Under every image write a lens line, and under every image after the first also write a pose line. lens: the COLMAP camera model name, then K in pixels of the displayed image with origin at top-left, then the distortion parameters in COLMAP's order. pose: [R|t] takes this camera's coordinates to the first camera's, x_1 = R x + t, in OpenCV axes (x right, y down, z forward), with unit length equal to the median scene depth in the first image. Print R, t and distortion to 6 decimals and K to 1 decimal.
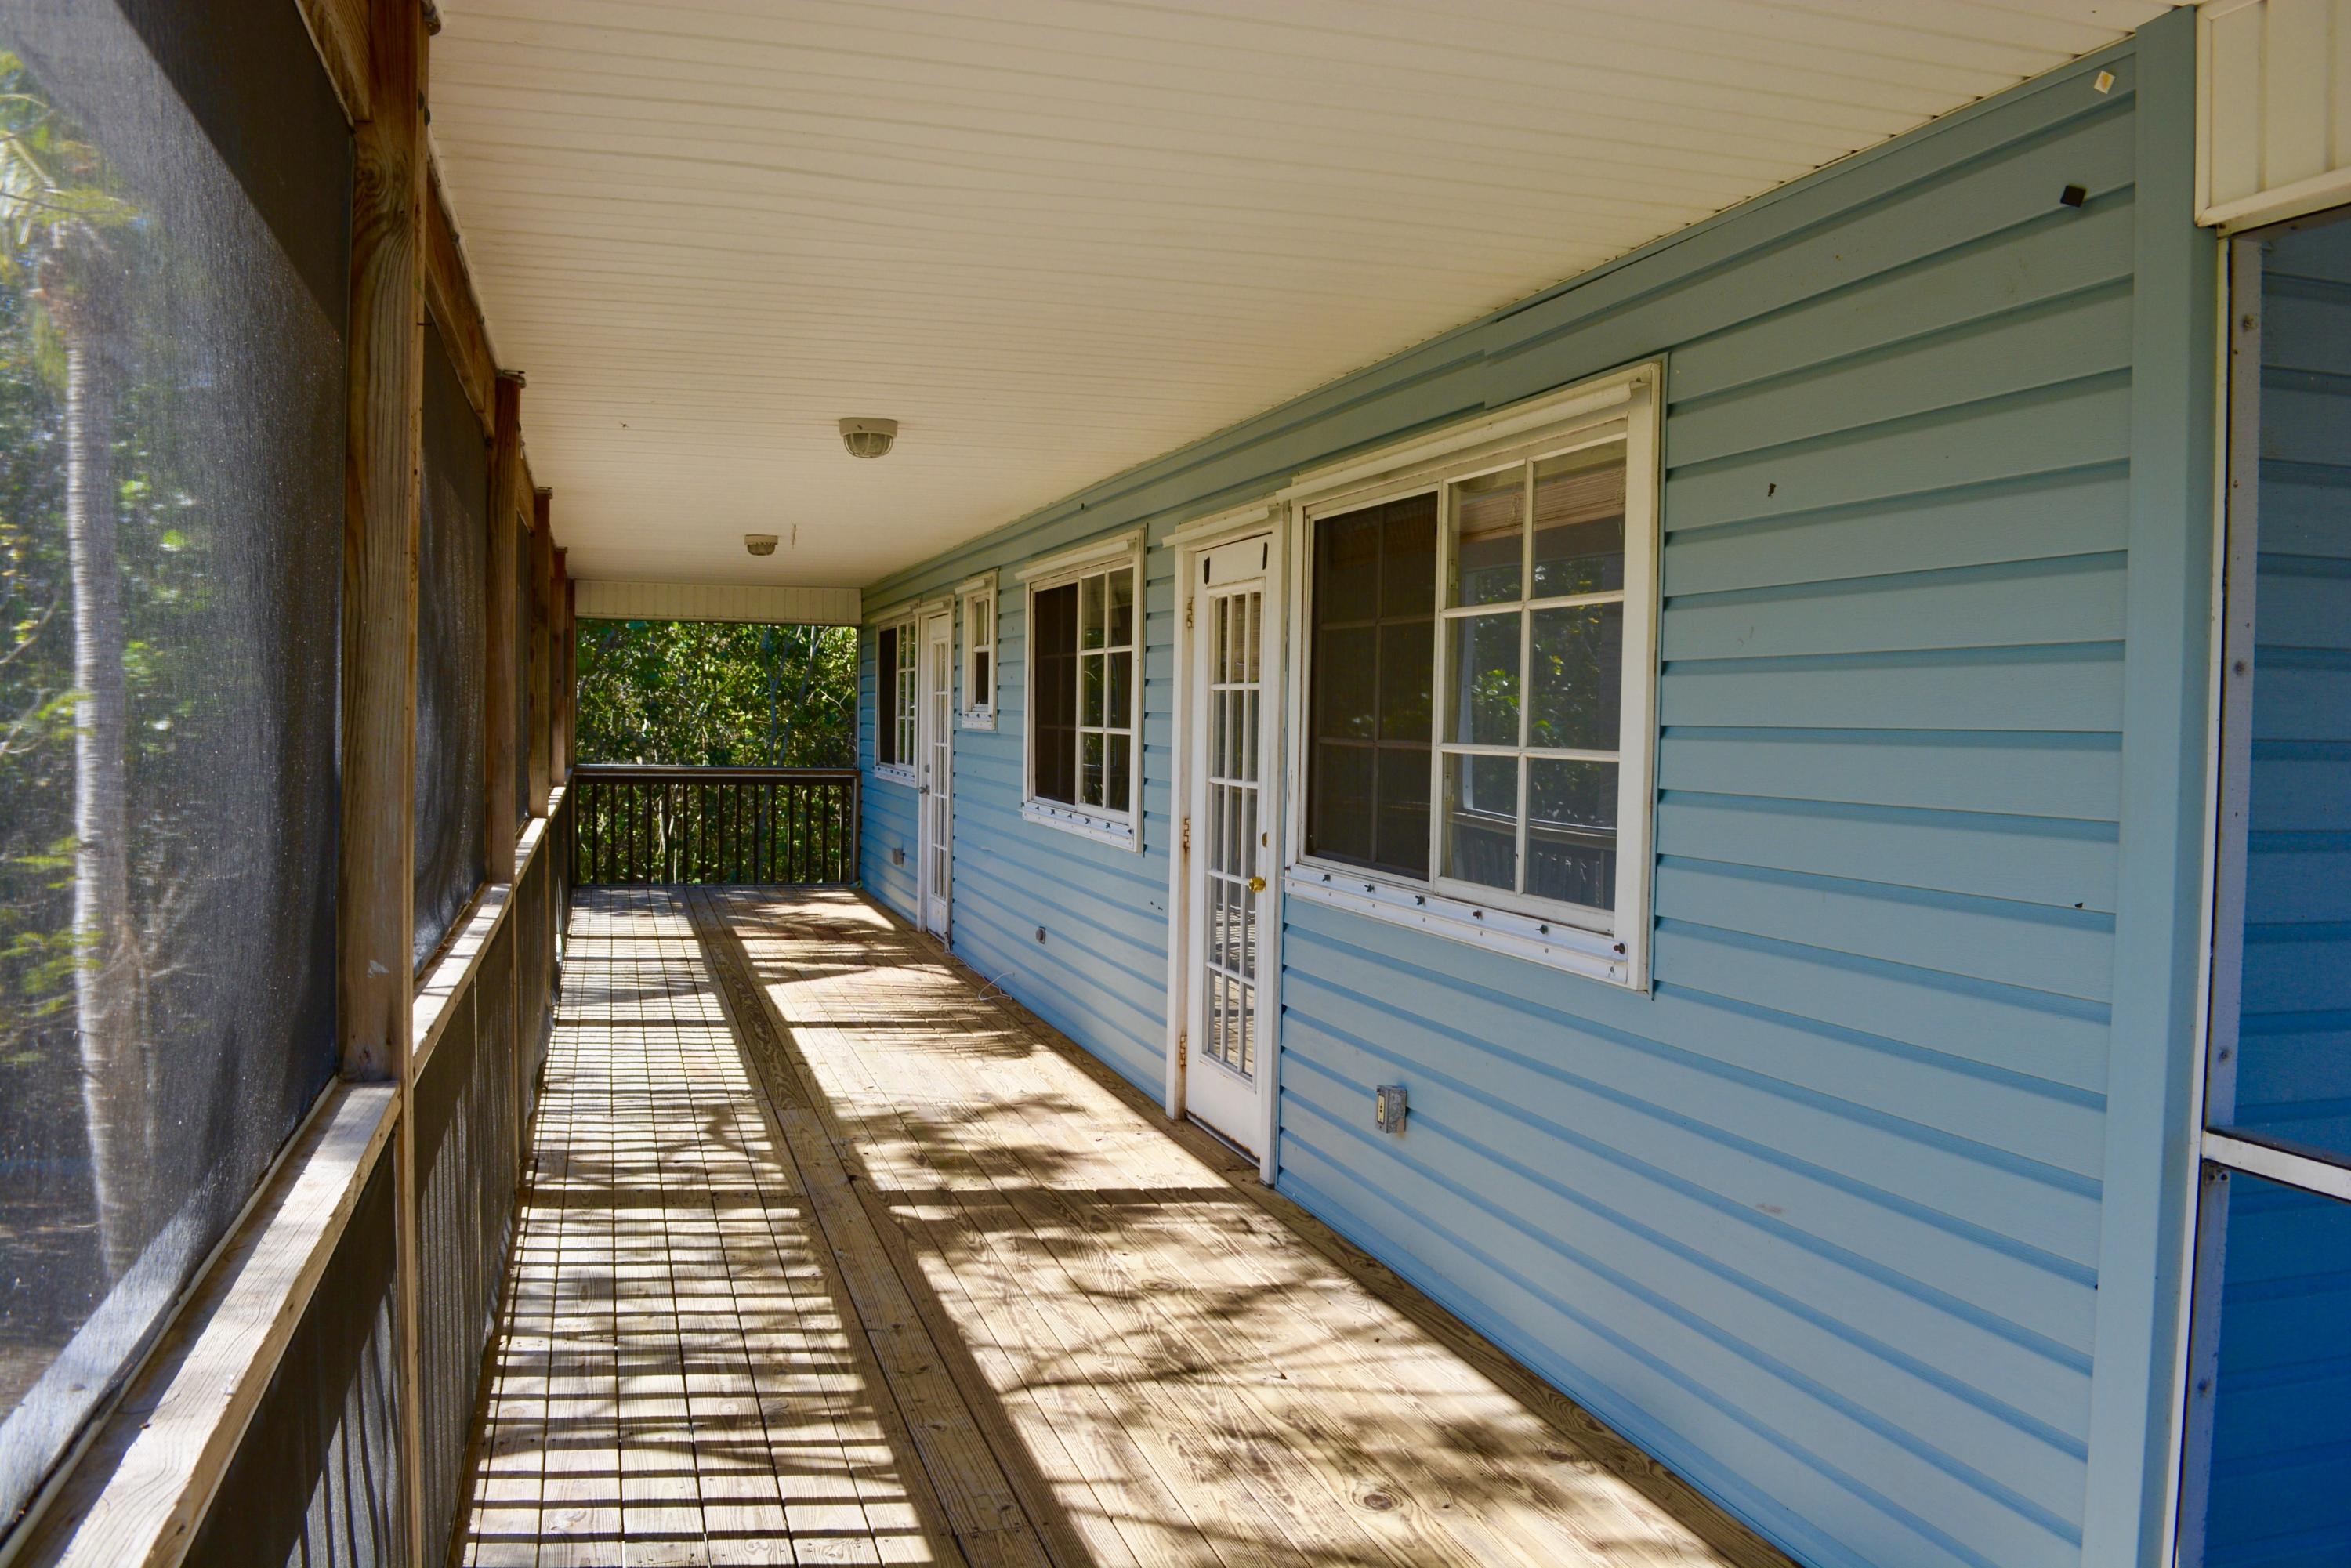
lens RADIAL K [[1848.2, 0, 1156.4], [0, 1848.2, 805.4], [0, 0, 1]] dist [-0.084148, 0.012092]
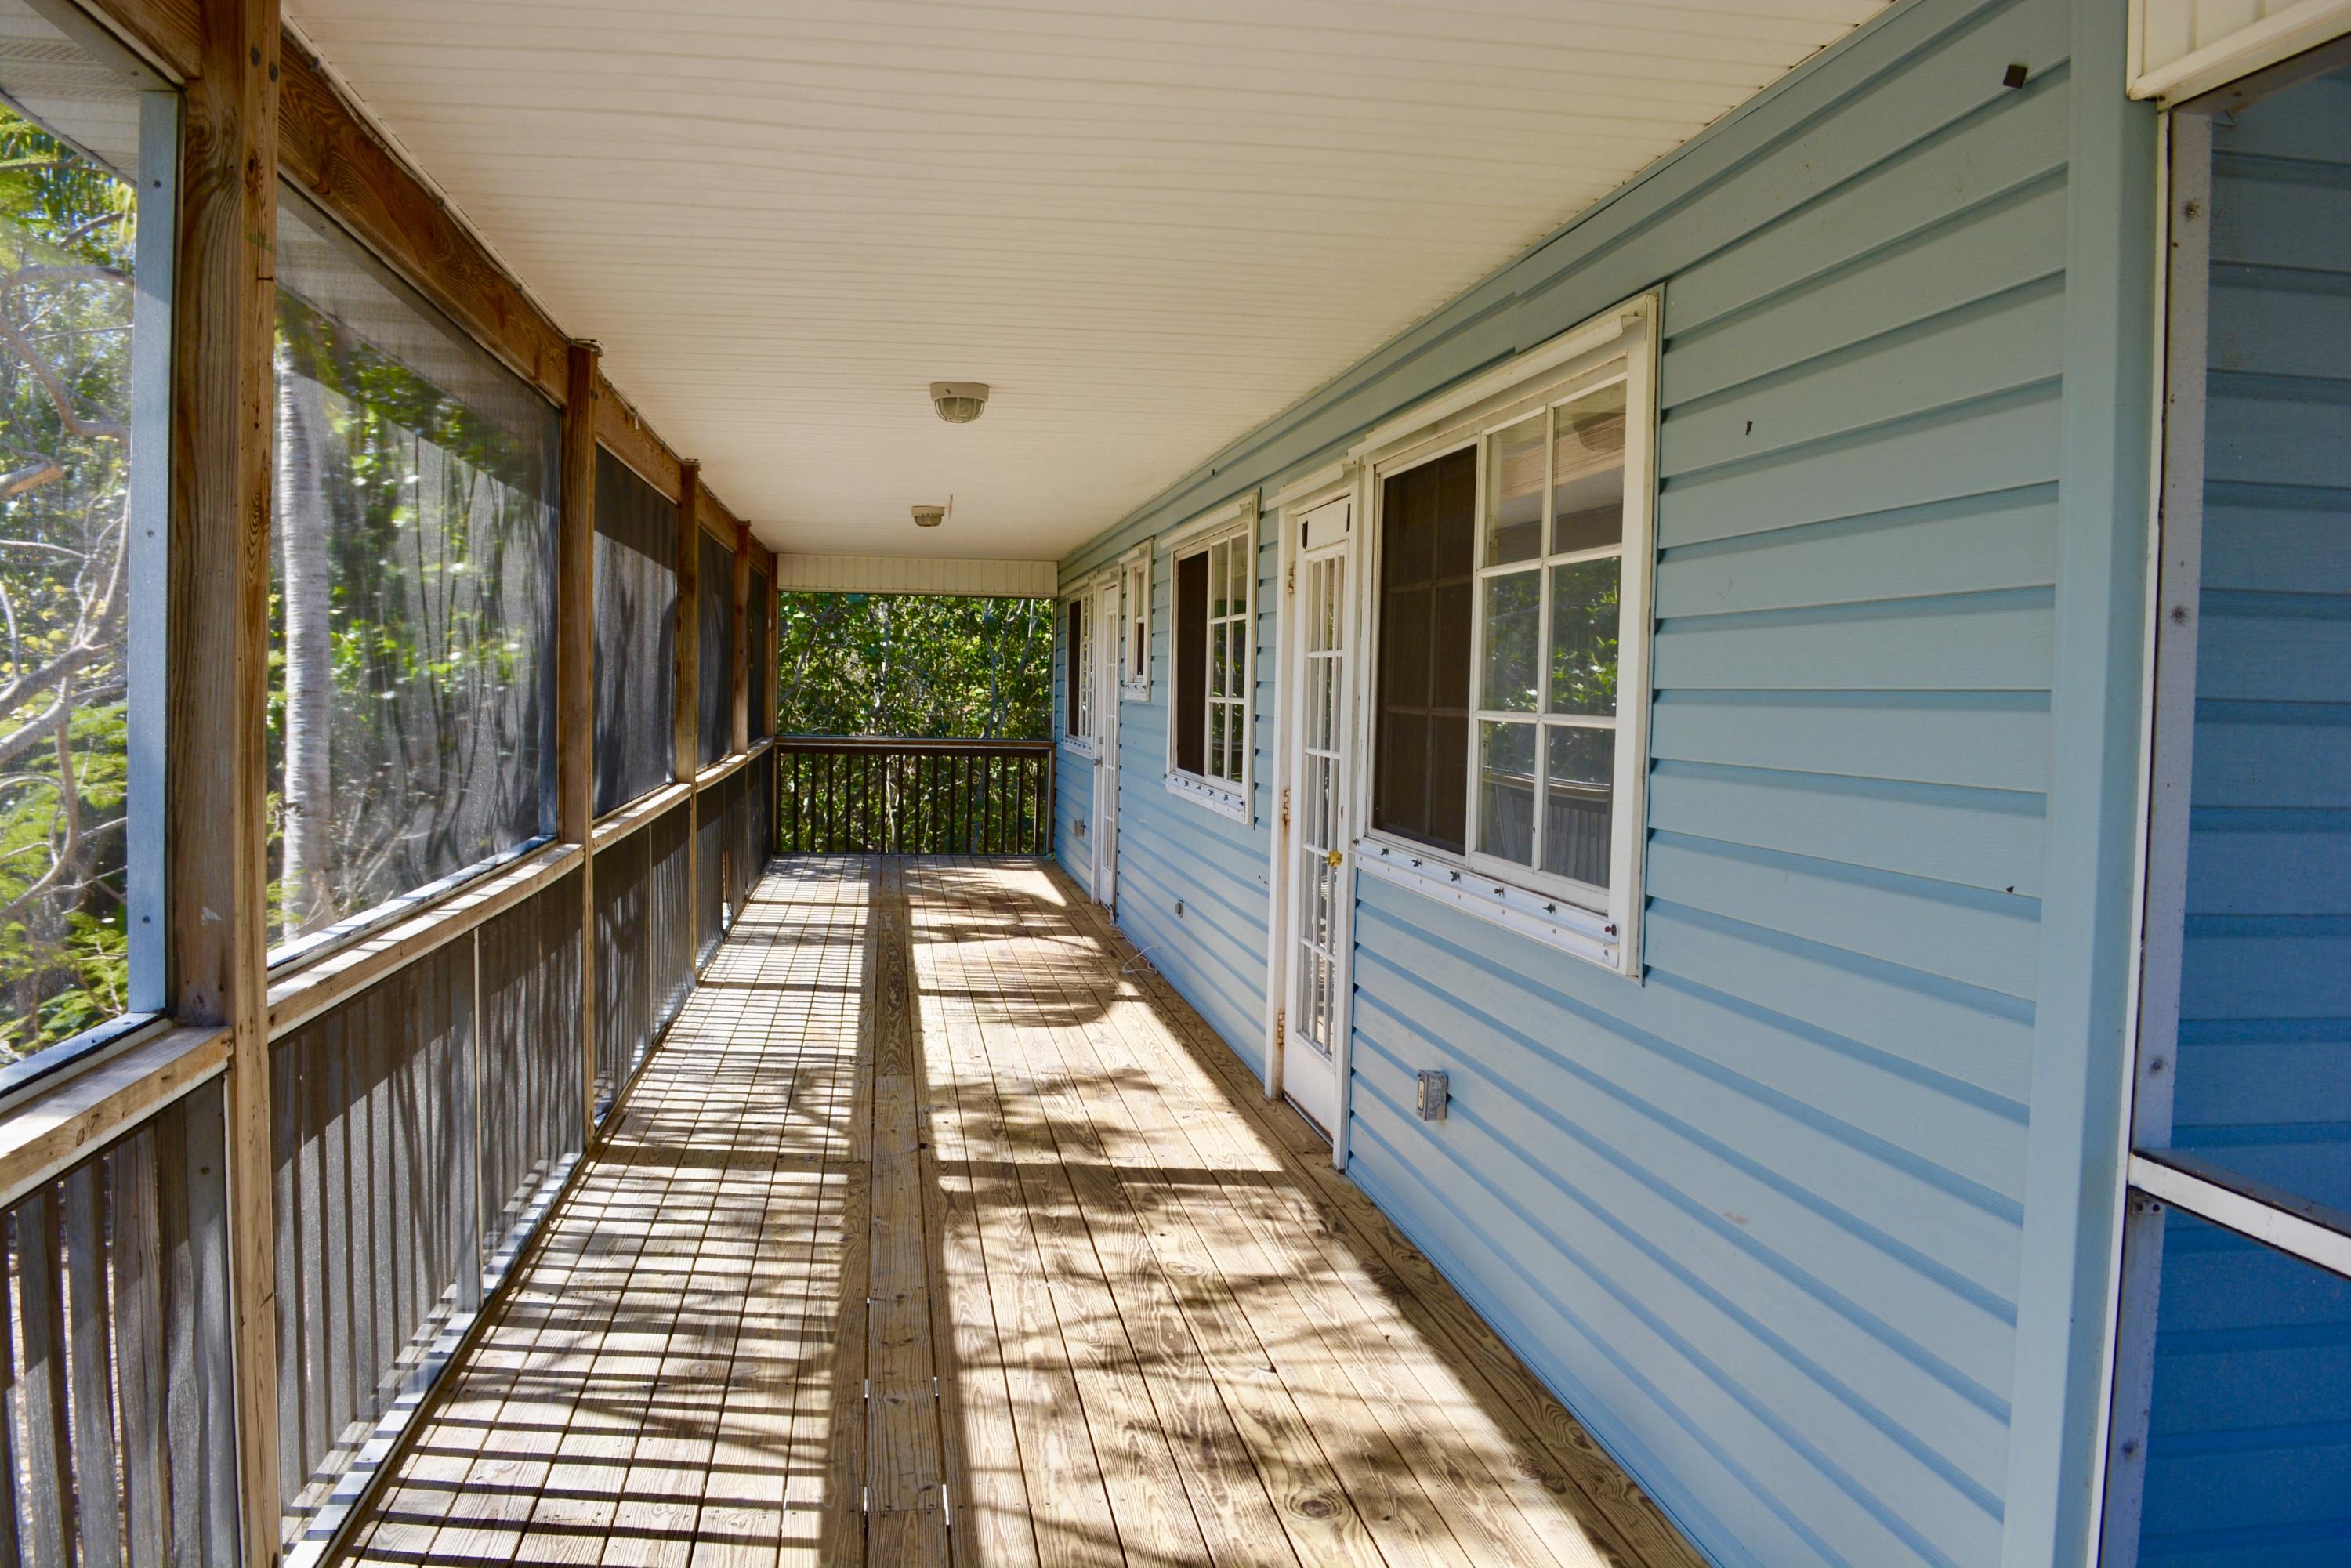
lens RADIAL K [[1848.2, 0, 1156.4], [0, 1848.2, 805.4], [0, 0, 1]] dist [-0.084148, 0.012092]
pose [[0.989722, 0.013758, -0.142340, 0.151436], [-0.012031, 0.999843, 0.012985, 0.005575], [0.142496, -0.011139, 0.989733, 0.050223]]
